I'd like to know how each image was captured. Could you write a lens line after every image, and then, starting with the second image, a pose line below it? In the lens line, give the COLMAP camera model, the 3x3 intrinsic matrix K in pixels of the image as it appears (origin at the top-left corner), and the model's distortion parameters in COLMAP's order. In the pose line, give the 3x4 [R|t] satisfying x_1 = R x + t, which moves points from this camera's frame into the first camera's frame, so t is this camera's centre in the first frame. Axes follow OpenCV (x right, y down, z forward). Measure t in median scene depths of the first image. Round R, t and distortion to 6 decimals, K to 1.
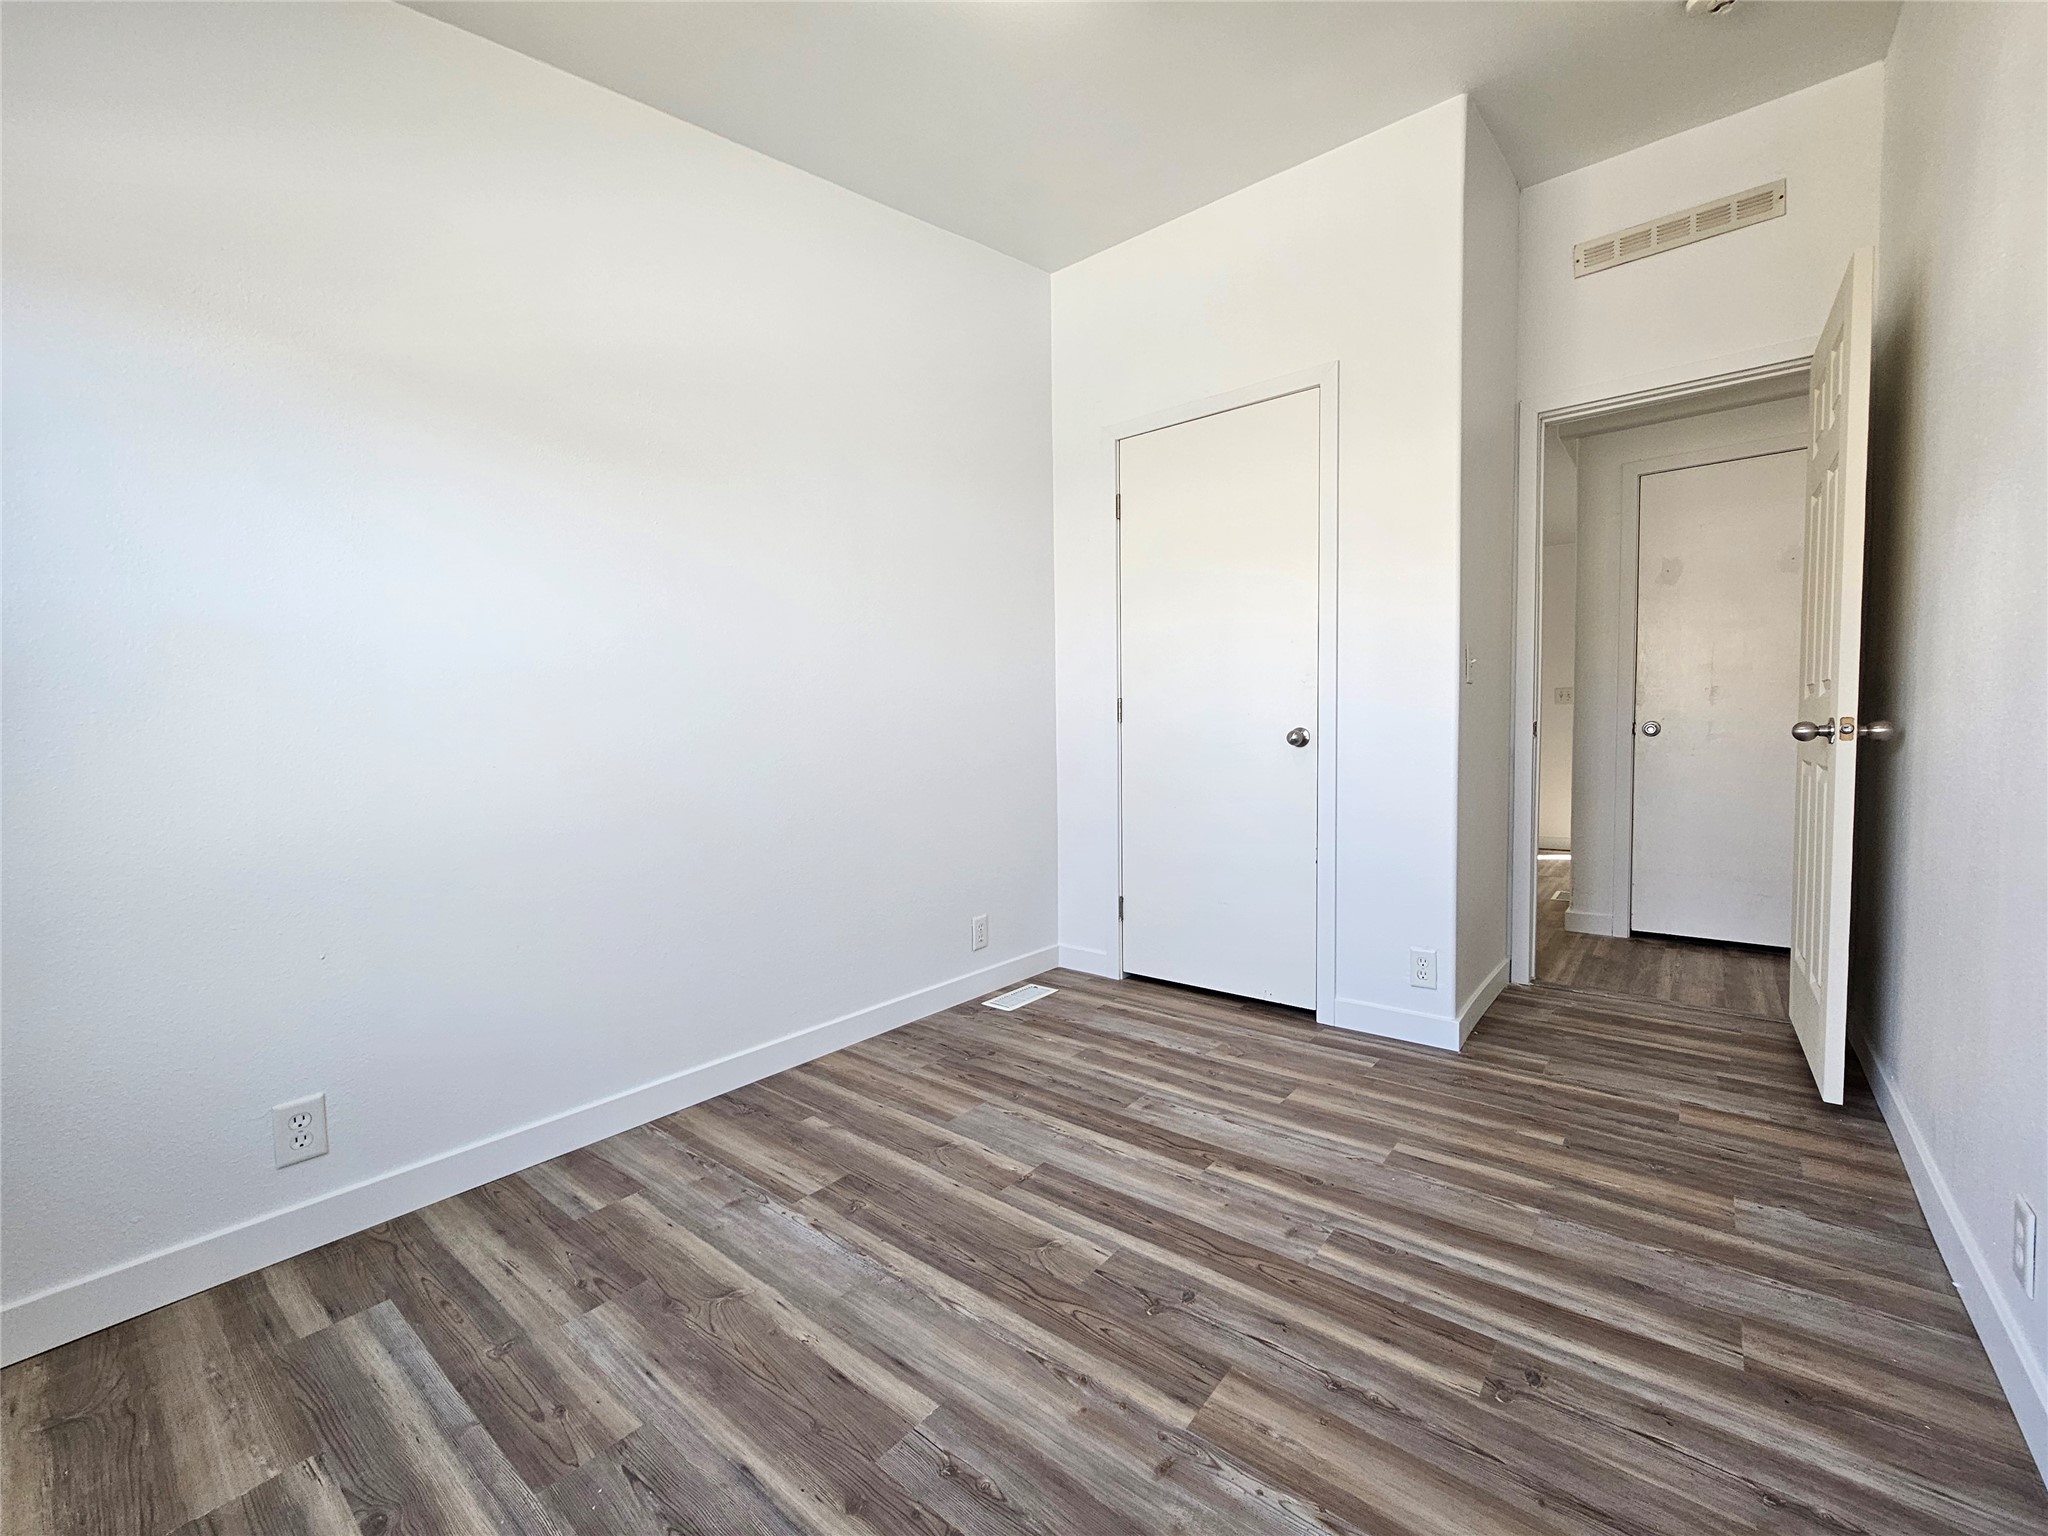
lens RADIAL K [[855.9, 0, 1031.6], [0, 855.9, 760.3], [0, 0, 1]] dist [-0.003545, 0.003158]
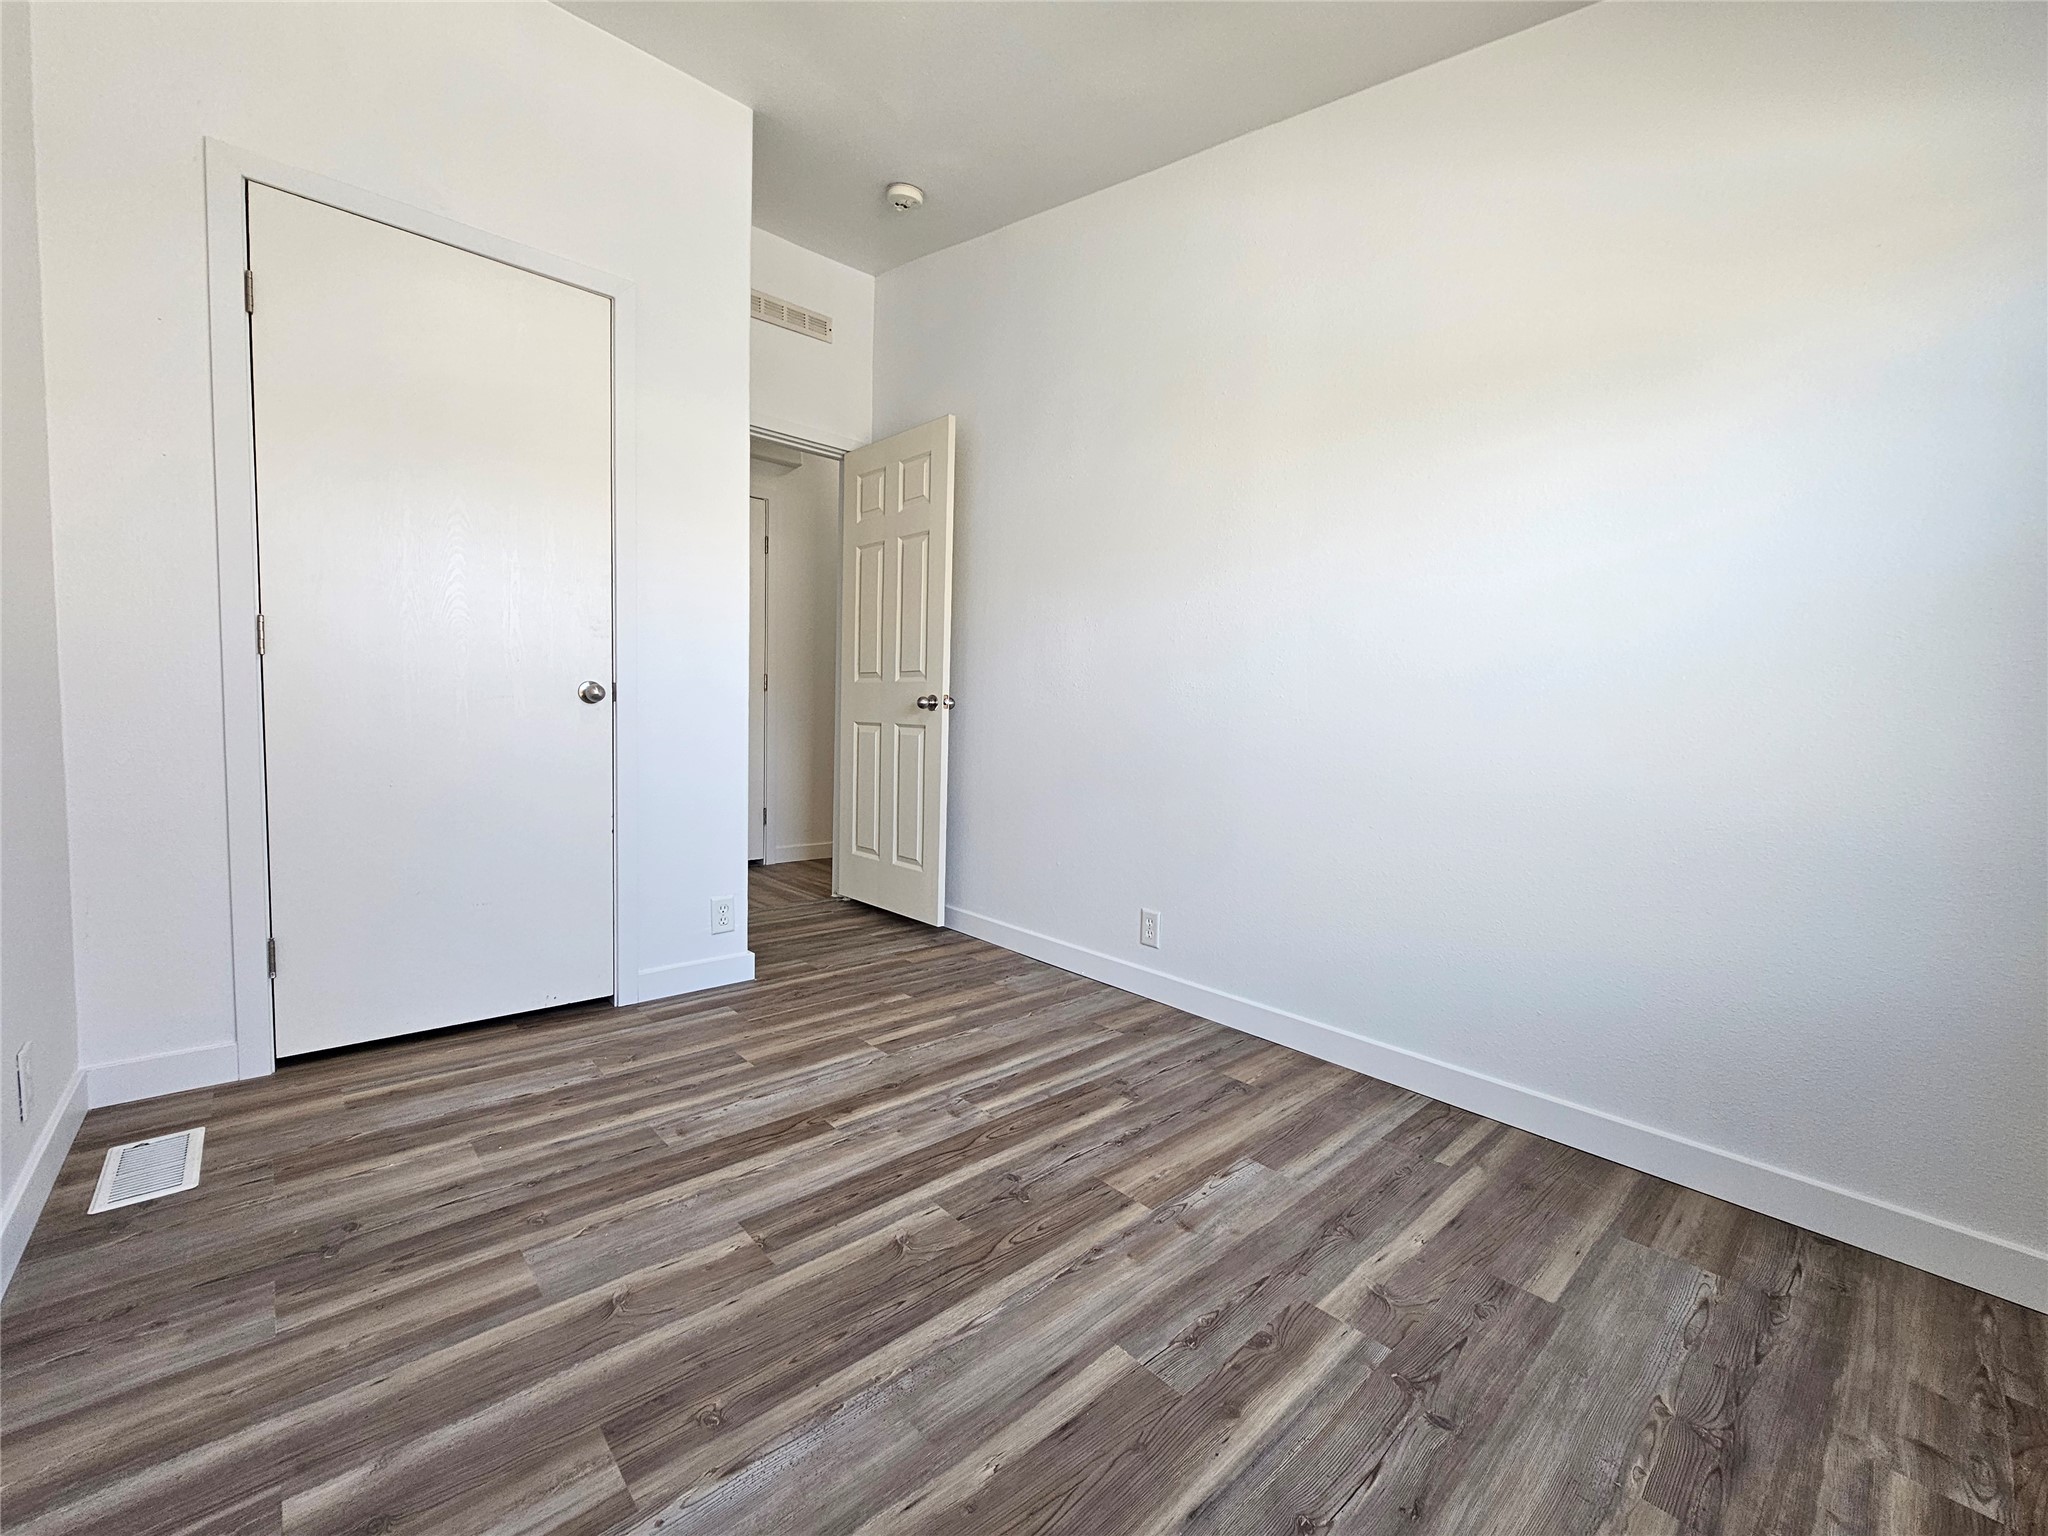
lens RADIAL K [[855.9, 0, 1031.6], [0, 855.9, 760.3], [0, 0, 1]] dist [-0.003545, 0.003158]
pose [[0.138319, -0.038156, 0.989652, -0.700721], [0.006636, 0.999271, 0.037599, 0.017143], [-0.990365, 0.001367, 0.138472, 0.613780]]
